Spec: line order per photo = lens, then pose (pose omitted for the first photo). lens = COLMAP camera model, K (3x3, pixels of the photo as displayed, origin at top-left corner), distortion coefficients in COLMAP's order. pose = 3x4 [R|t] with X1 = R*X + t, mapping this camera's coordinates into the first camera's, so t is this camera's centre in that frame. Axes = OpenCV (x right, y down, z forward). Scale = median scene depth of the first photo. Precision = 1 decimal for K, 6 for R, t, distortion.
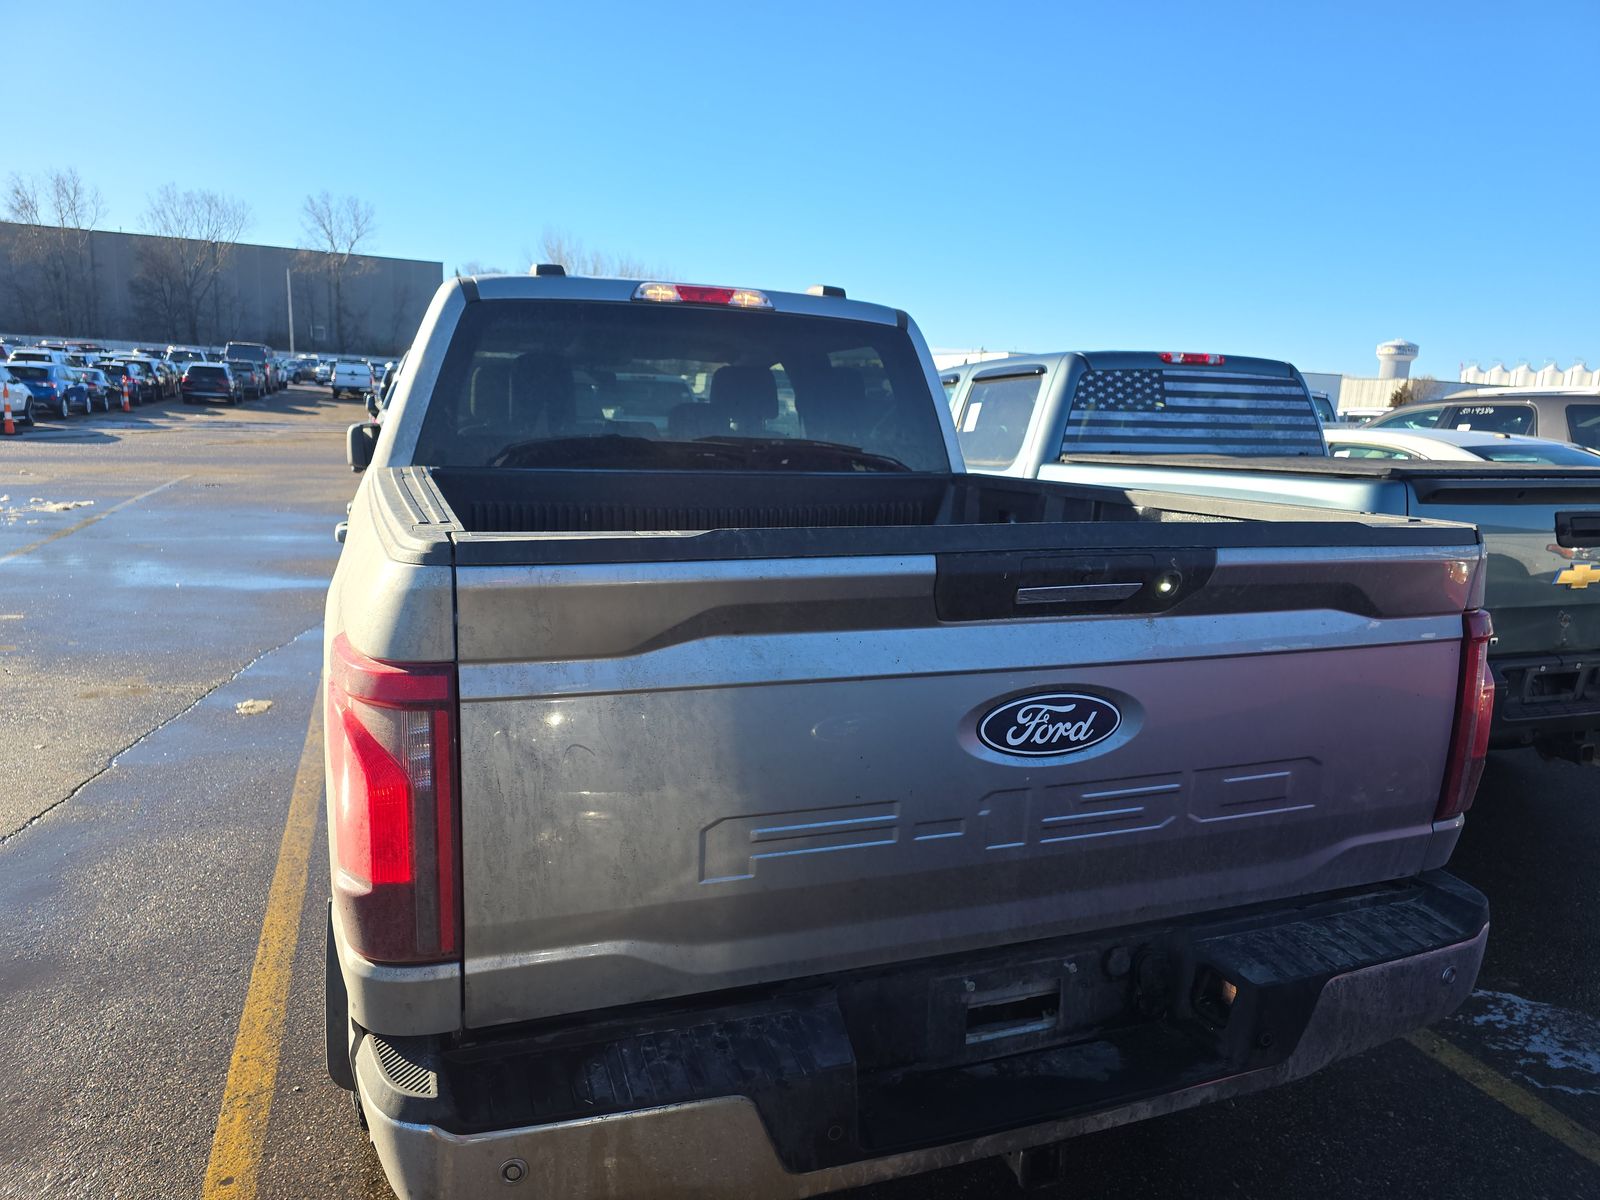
lens RADIAL K [[1077.4, 0, 800.0], [0, 1077.4, 600.0], [0, 0, 1]] dist [0.047160, -0.040507]
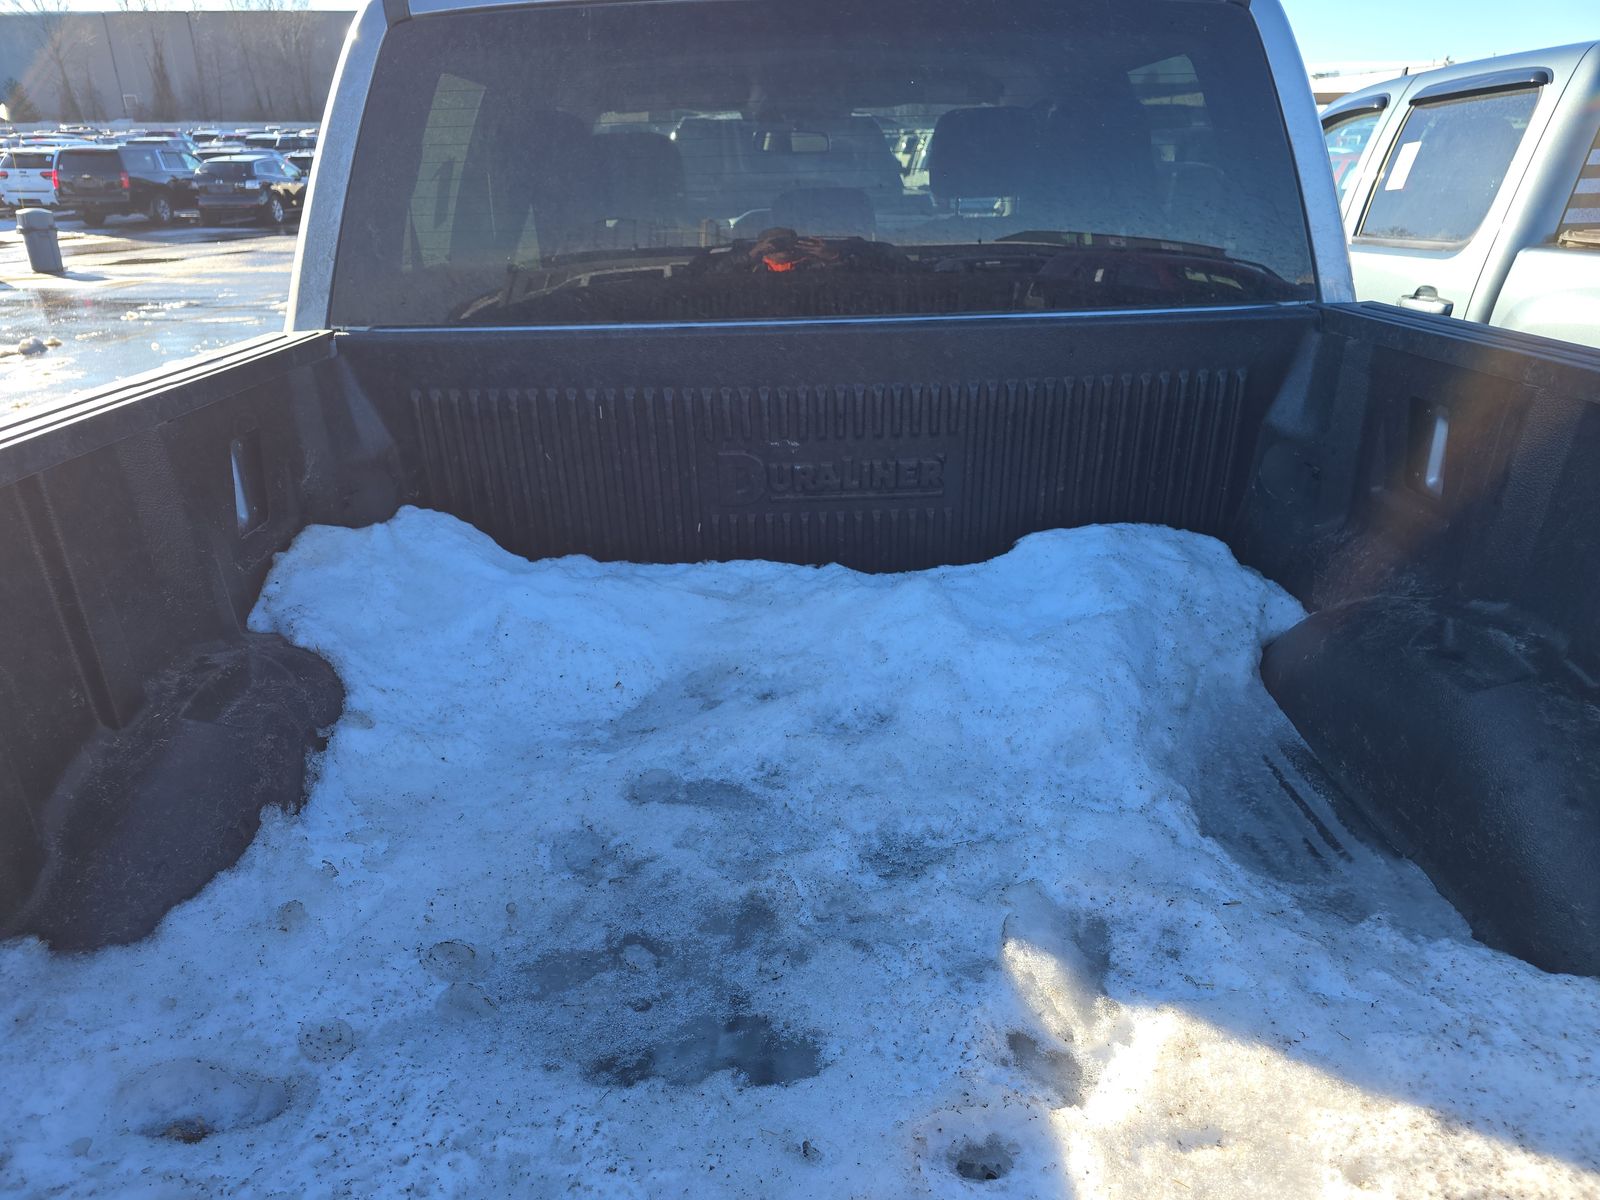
lens RADIAL K [[1077.4, 0, 800.0], [0, 1077.4, 600.0], [0, 0, 1]] dist [0.047160, -0.040507]
pose [[0.944852, 0.076341, -0.318477, 0.056194], [-0.008687, 0.977952, 0.208651, -0.058581], [0.327383, -0.194377, 0.924682, 0.280416]]
